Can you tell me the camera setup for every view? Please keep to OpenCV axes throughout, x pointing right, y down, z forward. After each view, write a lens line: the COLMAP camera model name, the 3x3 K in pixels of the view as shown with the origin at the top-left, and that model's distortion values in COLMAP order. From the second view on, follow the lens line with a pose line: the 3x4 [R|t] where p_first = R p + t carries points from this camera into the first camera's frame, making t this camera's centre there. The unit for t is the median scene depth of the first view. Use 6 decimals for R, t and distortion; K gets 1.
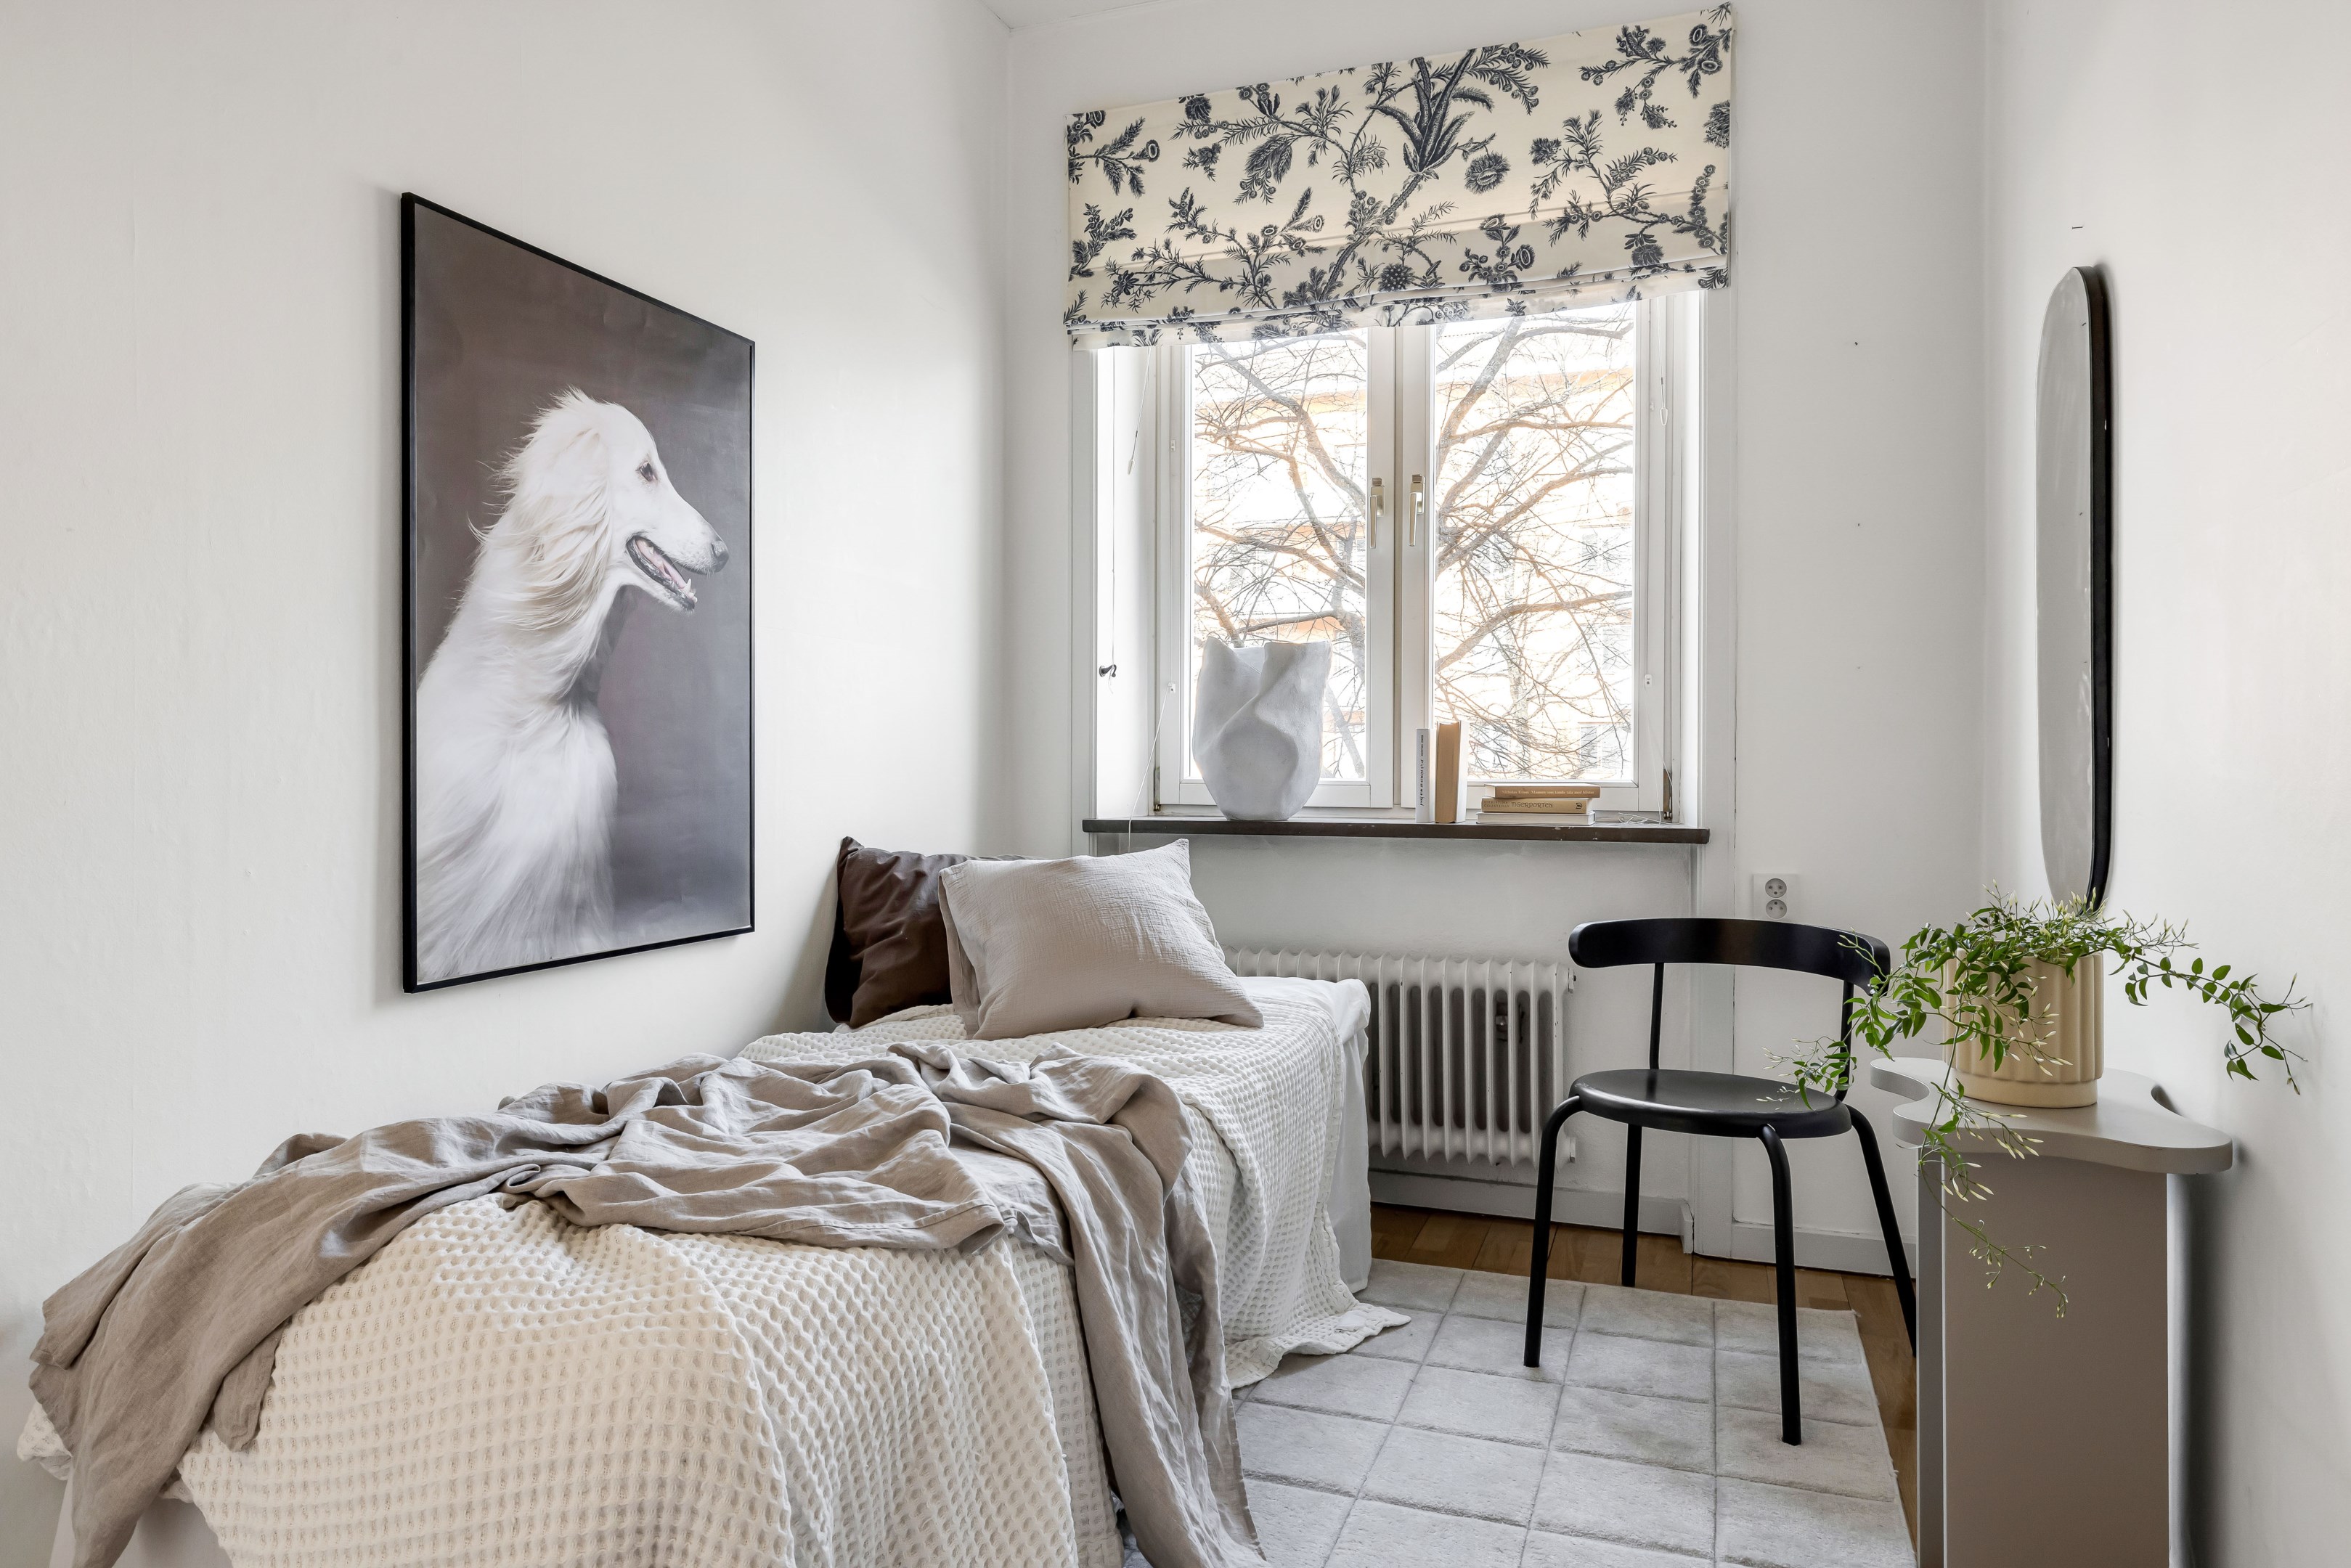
lens RADIAL K [[1410.9, 0, 1169.1], [0, 1410.9, 773.3], [0, 0, 1]] dist [-0.016281, 0.002939]
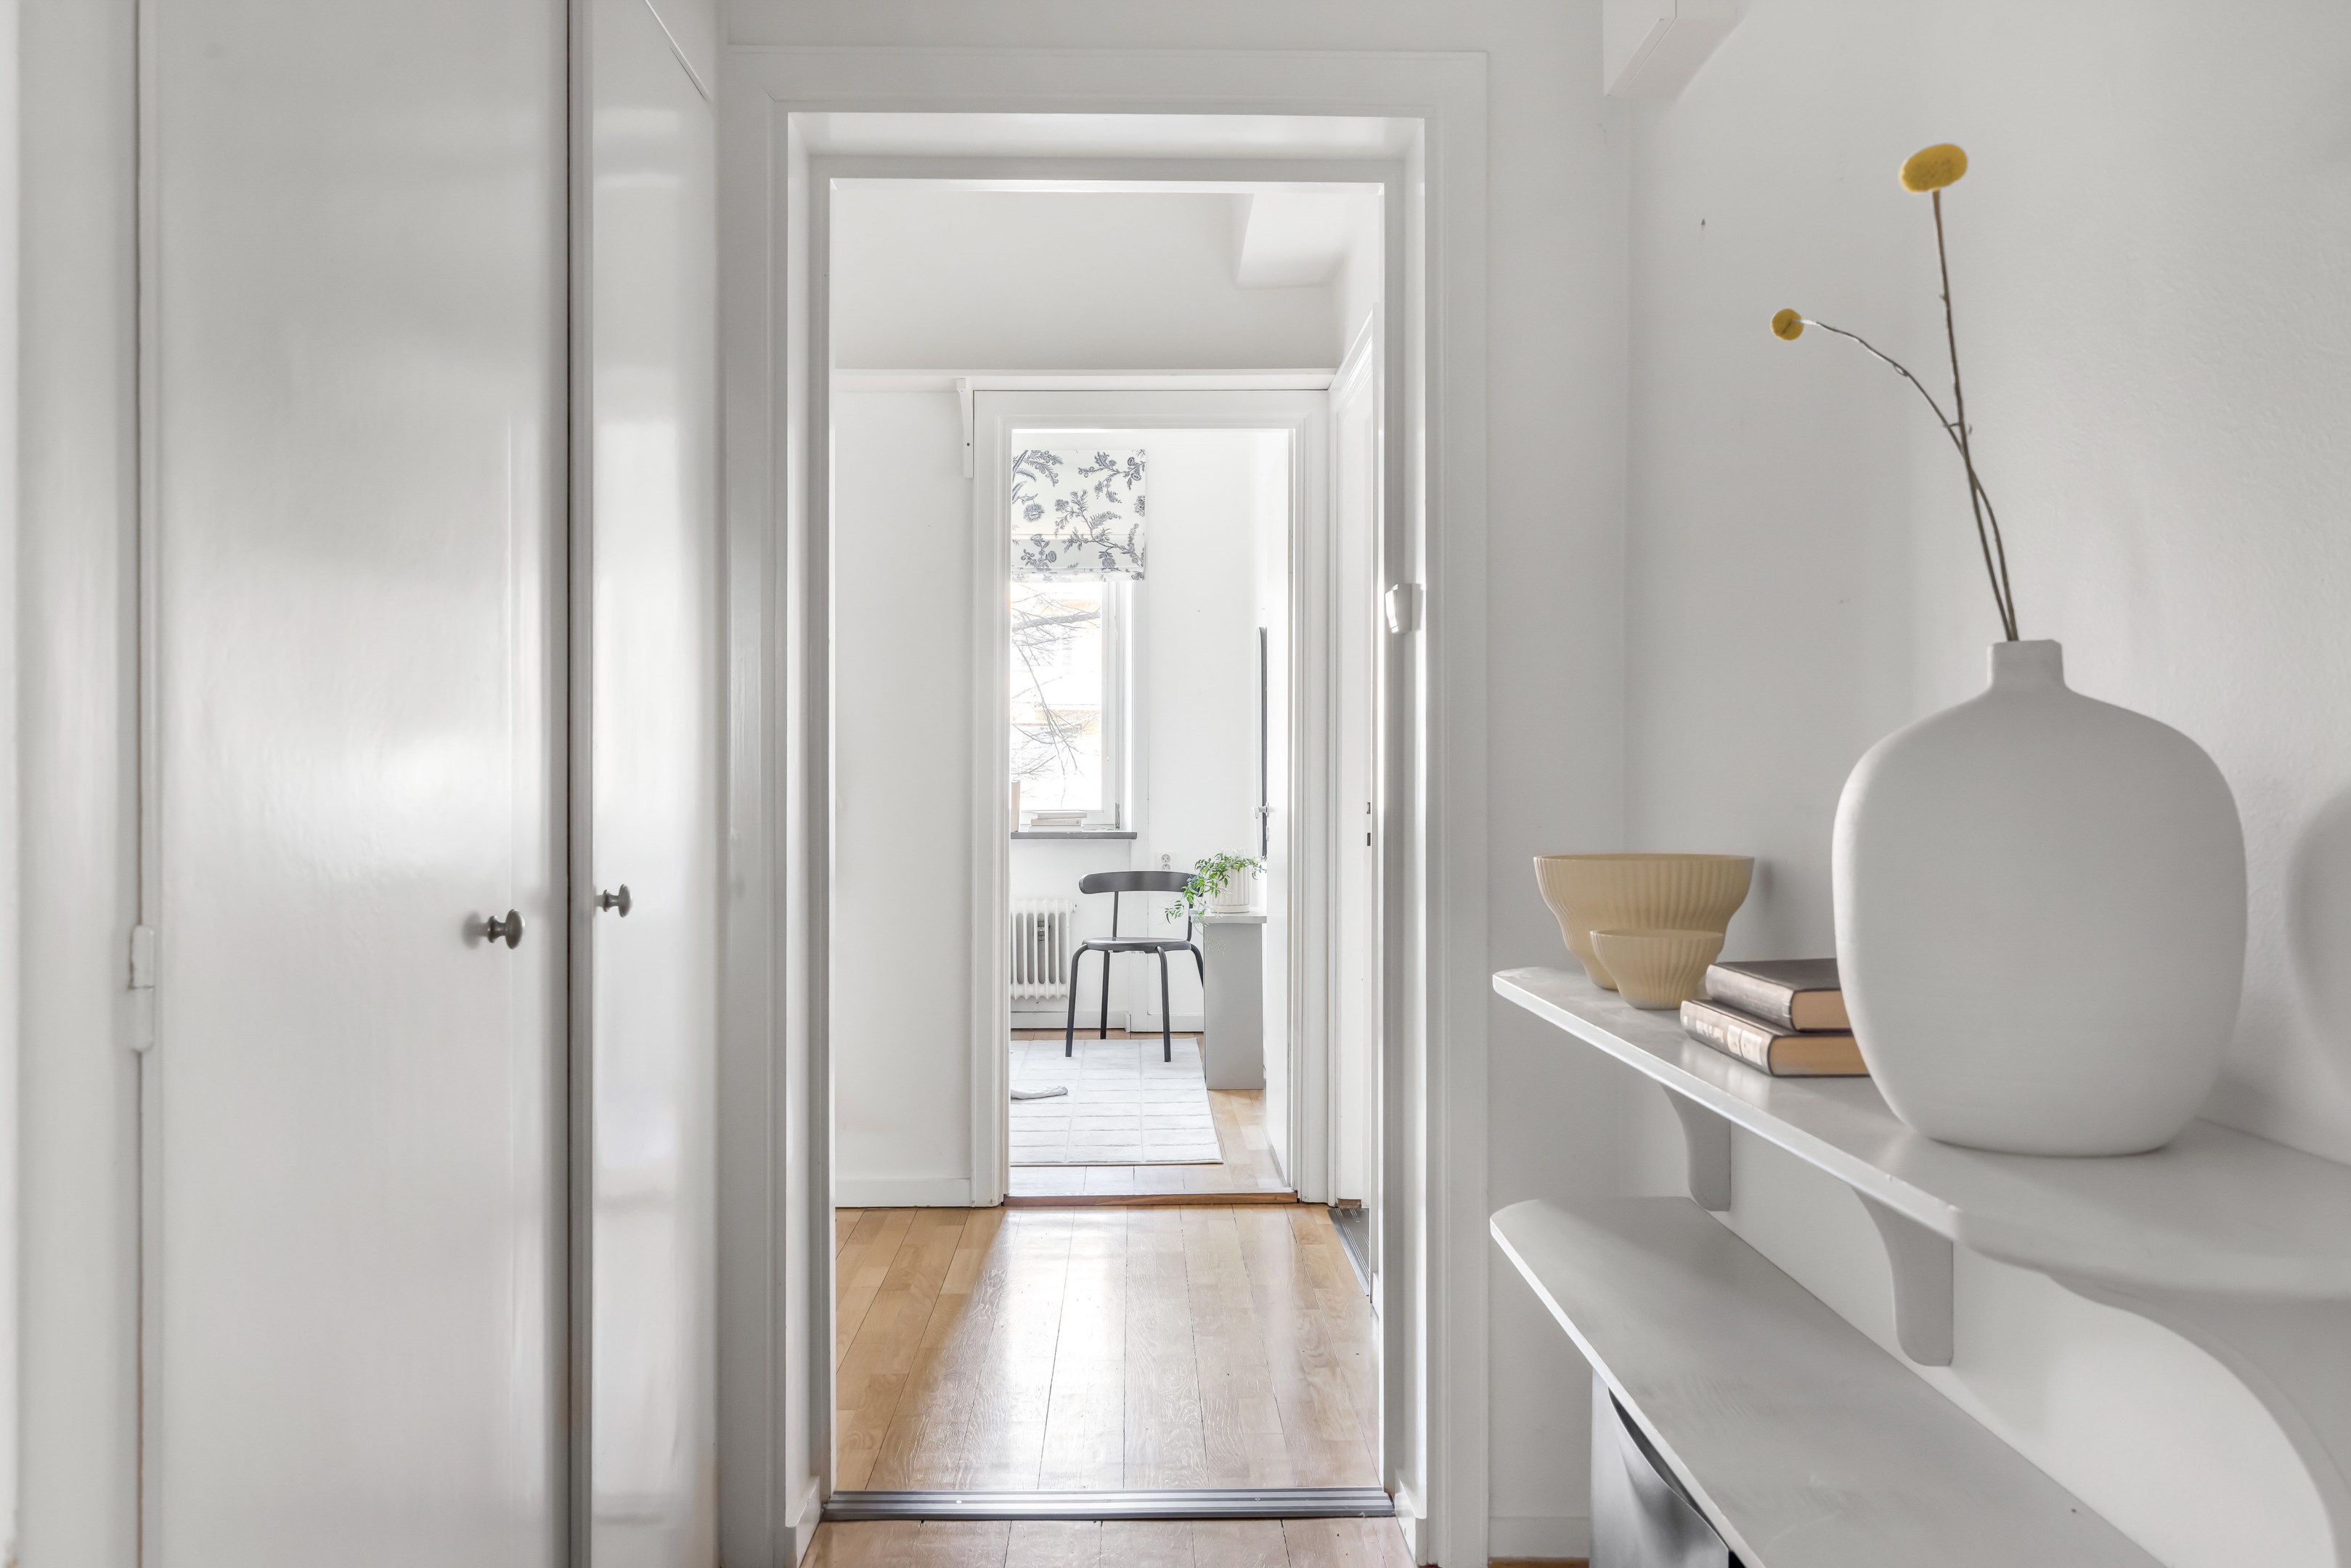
lens RADIAL K [[1678.7, 0, 1180.4], [0, 1678.7, 778.2], [0, 0, 1]] dist [-0.001673, 0.004423]
pose [[0.929127, -0.001117, 0.369759, -0.506546], [0.005623, 0.999922, -0.011109, -0.014122], [-0.369718, 0.012401, 0.929061, -1.418465]]
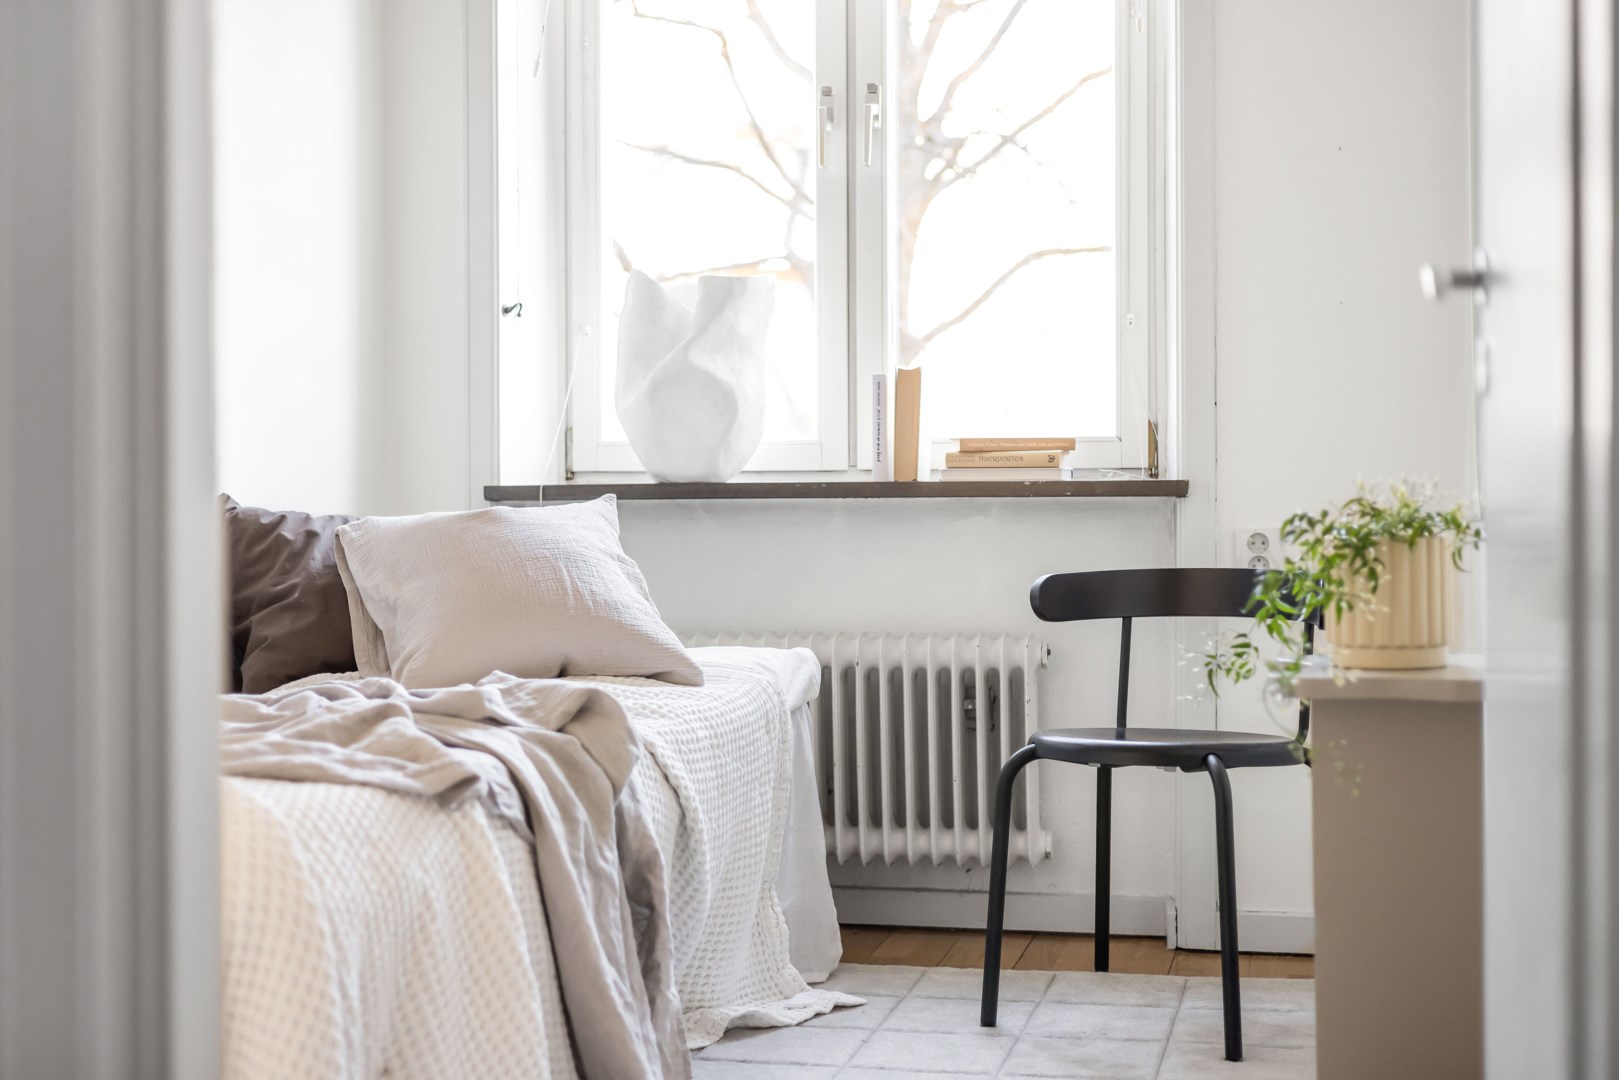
lens RADIAL K [[2286.5, 0, 808.8], [0, 2286.5, 533.0], [0, 0, 1]] dist [0.010590, 0.000000]
pose [[0.992226, -0.008652, 0.124151, -0.044907], [0.008162, 0.999957, 0.004459, 0.065637], [-0.124184, -0.003411, 0.992253, -0.443721]]
